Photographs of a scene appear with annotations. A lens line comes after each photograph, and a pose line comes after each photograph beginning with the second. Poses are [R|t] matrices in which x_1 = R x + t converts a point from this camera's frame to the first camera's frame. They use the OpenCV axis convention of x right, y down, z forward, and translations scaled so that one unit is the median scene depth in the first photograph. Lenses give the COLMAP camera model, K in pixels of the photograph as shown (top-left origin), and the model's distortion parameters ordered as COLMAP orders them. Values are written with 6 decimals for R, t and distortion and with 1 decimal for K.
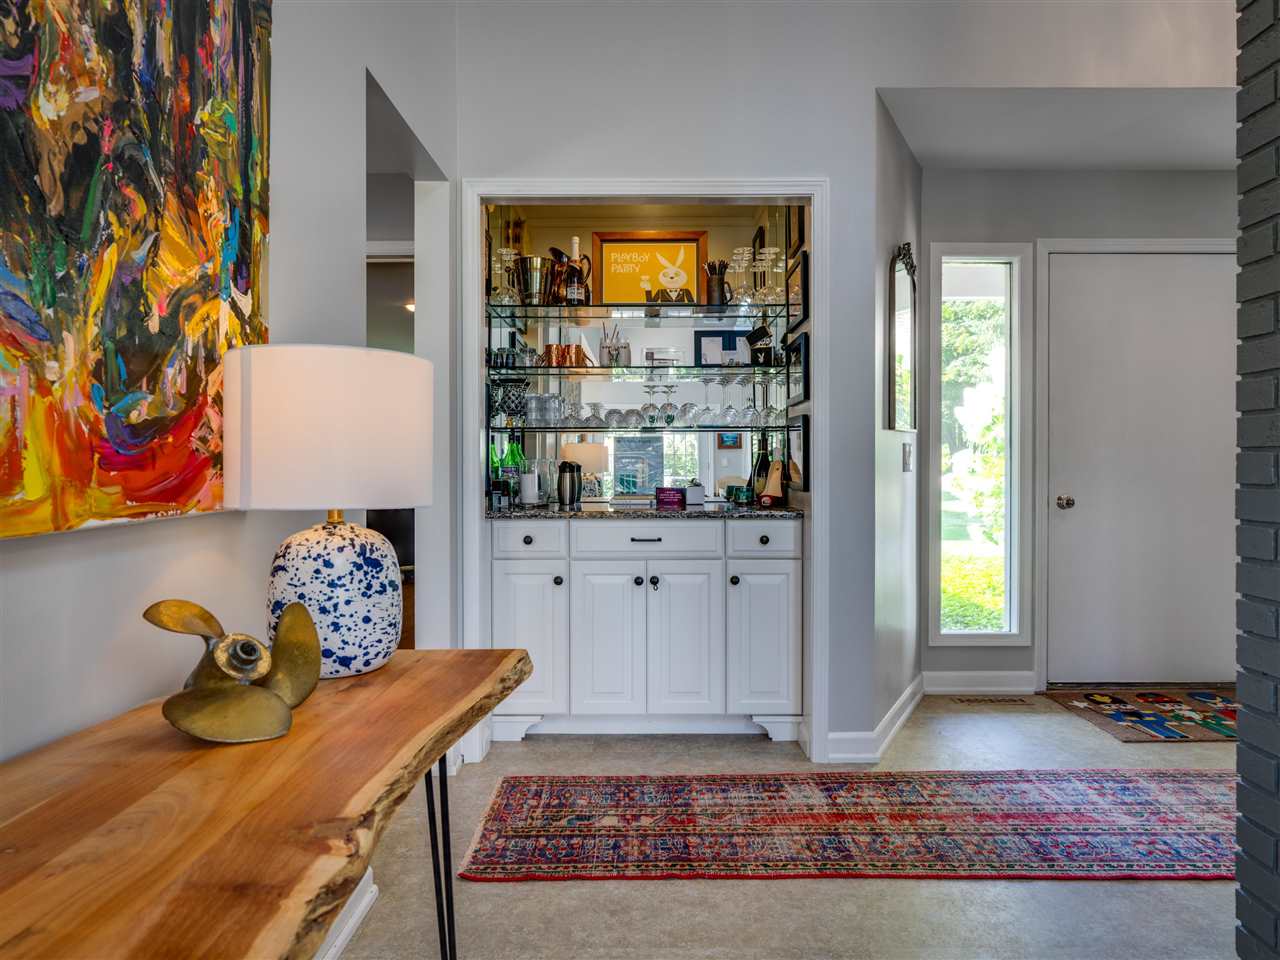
lens RADIAL K [[651.4, 0, 641.1], [0, 651.4, 471.7], [0, 0, 1]] dist [-0.001132, -0.000215]
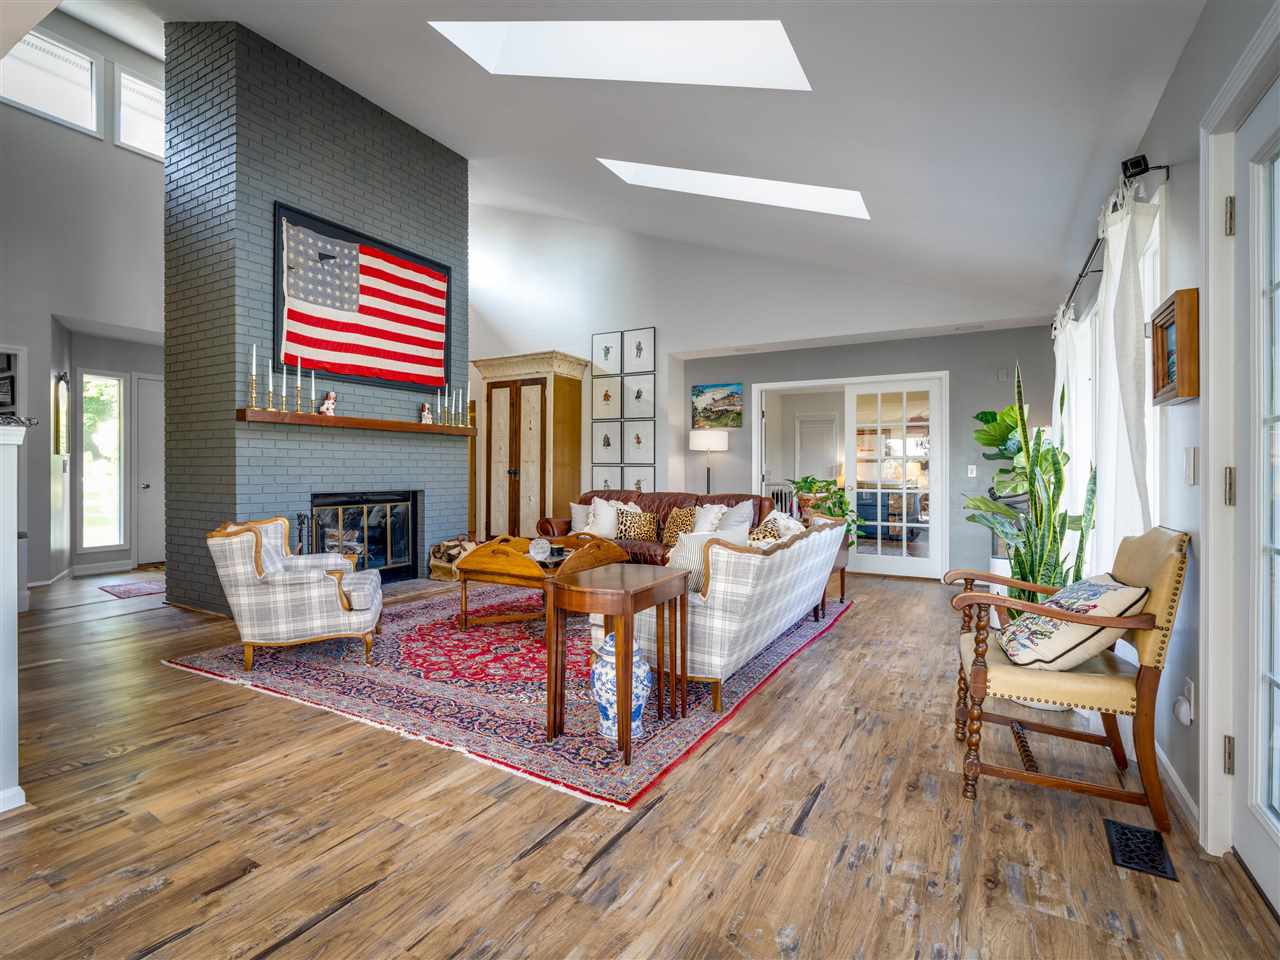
lens RADIAL K [[651.4, 0, 641.1], [0, 651.4, 471.7], [0, 0, 1]] dist [-0.001132, -0.000215]
pose [[0.416251, 0.003096, 0.909244, -0.748055], [0.004078, 0.999978, -0.005272, 0.016205], [-0.909241, 0.005902, 0.416229, -1.617510]]
